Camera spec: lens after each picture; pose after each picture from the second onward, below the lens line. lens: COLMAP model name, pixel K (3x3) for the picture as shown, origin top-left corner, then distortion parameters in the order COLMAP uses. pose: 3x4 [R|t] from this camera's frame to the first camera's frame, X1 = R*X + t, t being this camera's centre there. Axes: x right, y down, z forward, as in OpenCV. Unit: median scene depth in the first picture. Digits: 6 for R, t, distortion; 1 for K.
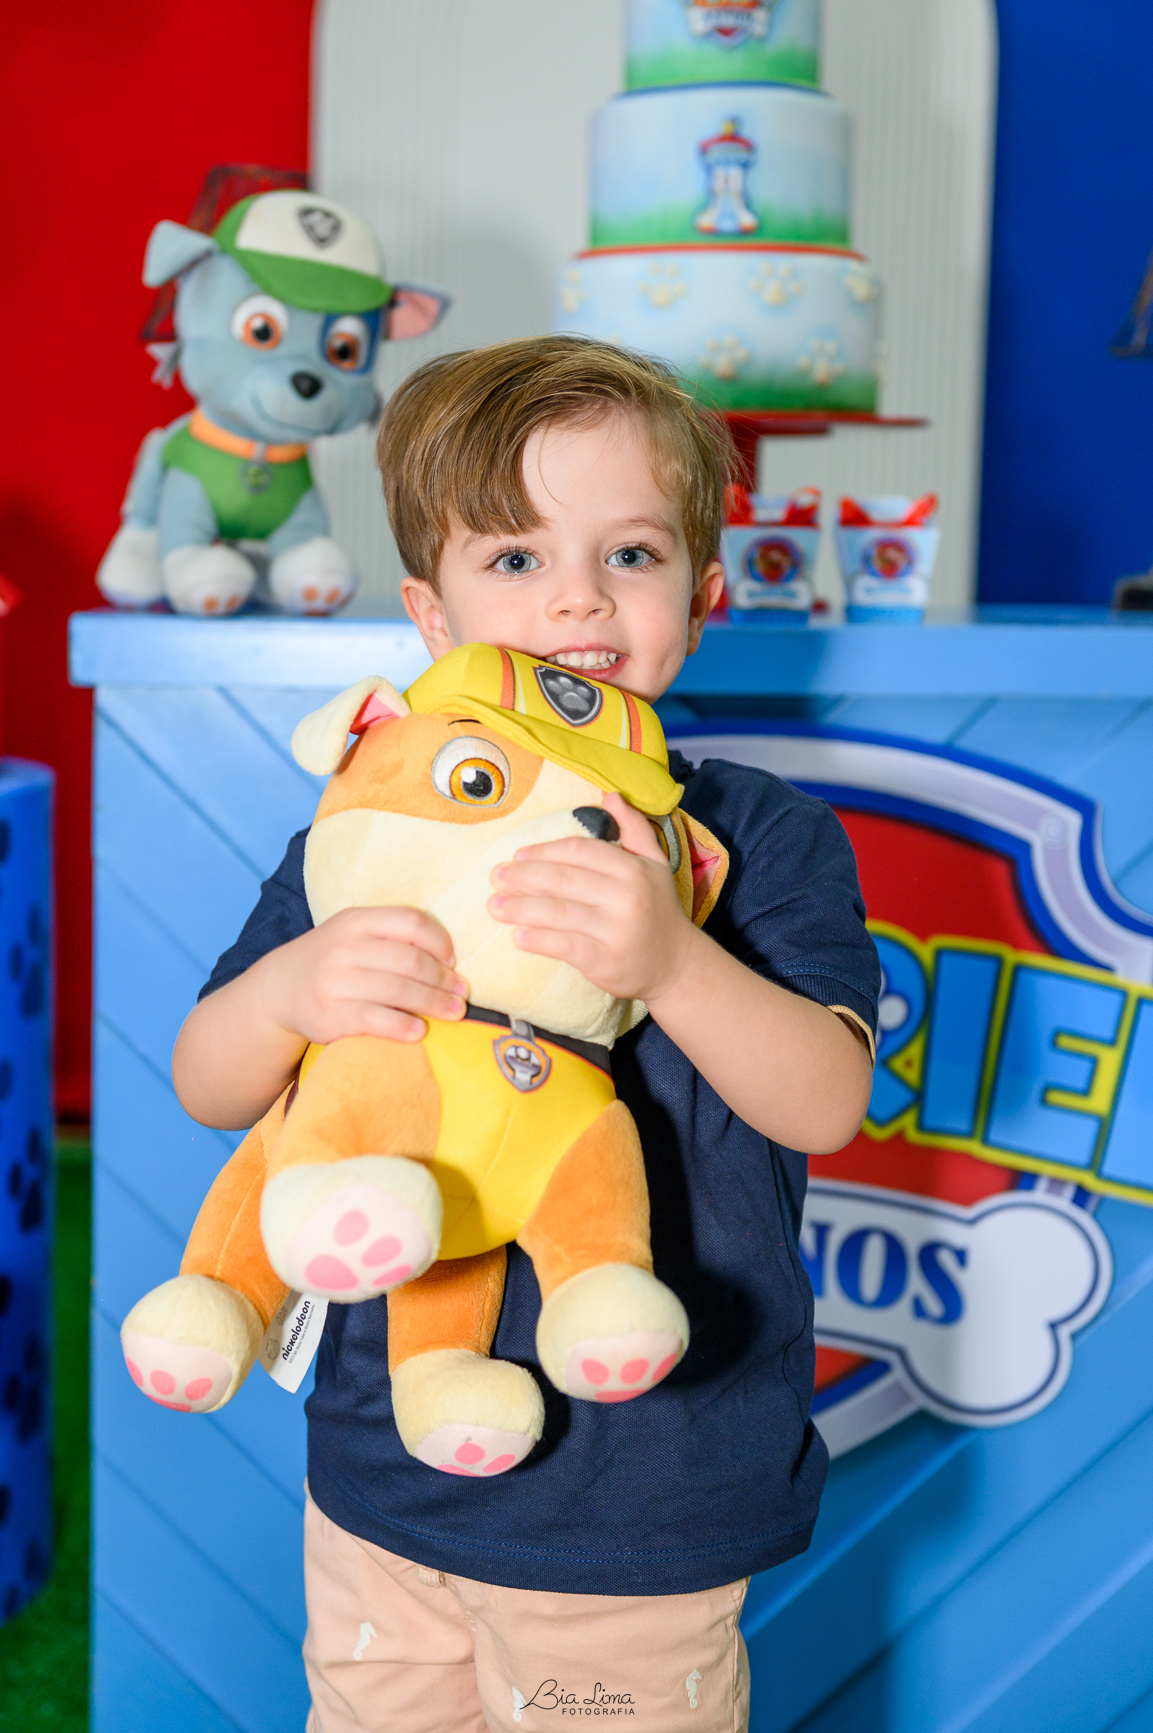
lens RADIAL K [[2695.7, 0, 566.4], [0, 2695.7, 866.1], [0, 0, 1]] dist [0.021283, 0.000000]
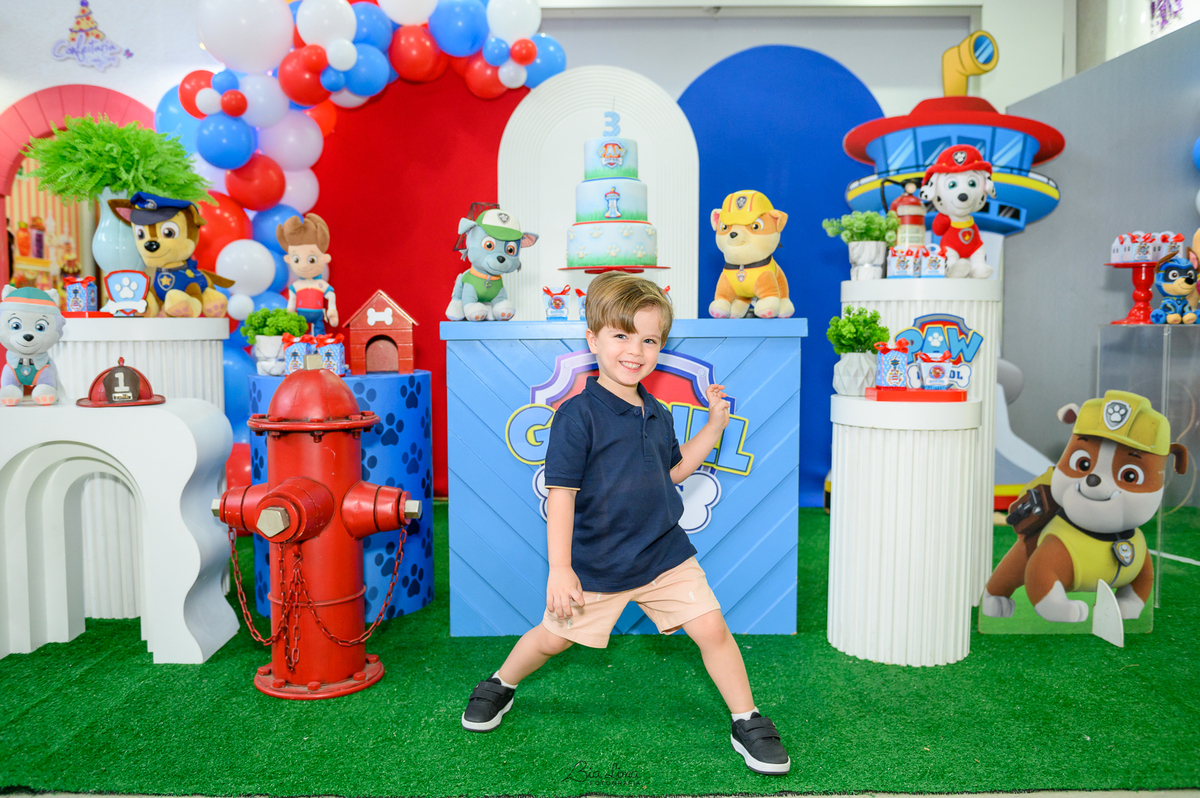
lens RADIAL K [[953.2, 0, 603.9], [0, 953.2, 396.9], [0, 0, 1]] dist [-0.013800, -0.002777]
pose [[0.999533, -0.024637, 0.018099, 0.018741], [0.025441, 0.998635, -0.045612, 0.076871], [-0.016951, 0.046051, 0.998795, -0.320707]]
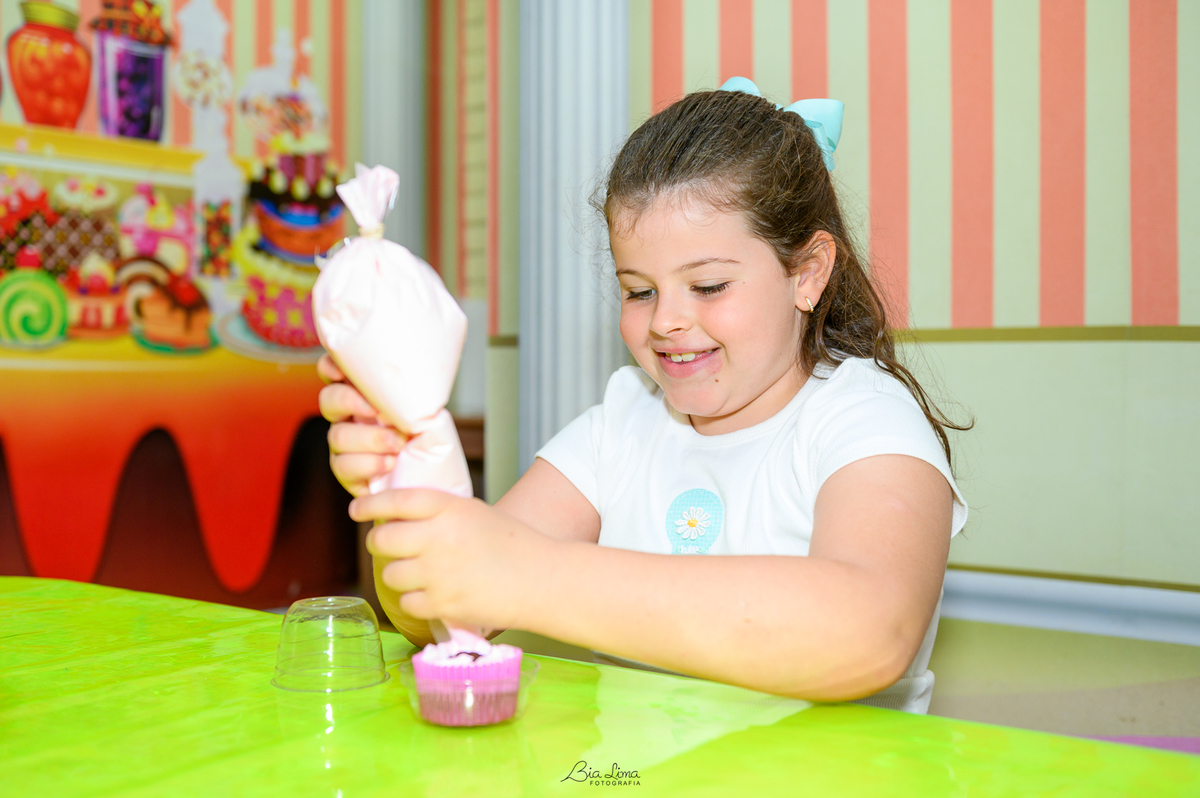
lens RADIAL K [[1465.4, 0, 600.0], [0, 1465.4, 396.5], [0, 0, 1]] dist [-0.016560, 0.000000]
pose [[0.790904, -0.015823, -0.611736, -0.670488], [-0.048704, 0.994867, -0.088702, -0.266780], [0.609999, 0.099949, 0.786073, 2.316978]]
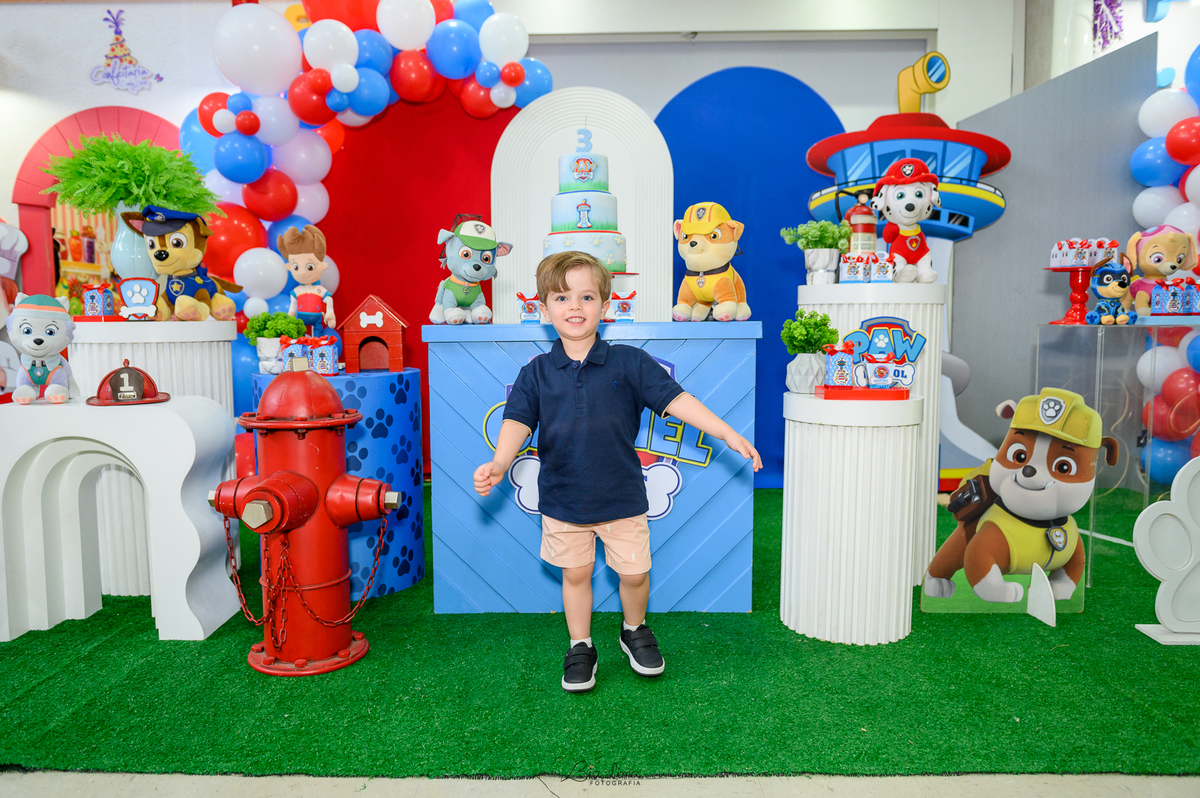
lens RADIAL K [[837.2, 0, 595.9], [0, 837.2, 400.5], [0, 0, 1]] dist [-0.004317, -0.003472]
pose [[0.999660, -0.025780, 0.003826, 0.070929], [0.025864, 0.999382, -0.023797, 0.056537], [-0.003210, 0.023888, 0.999709, -0.258370]]
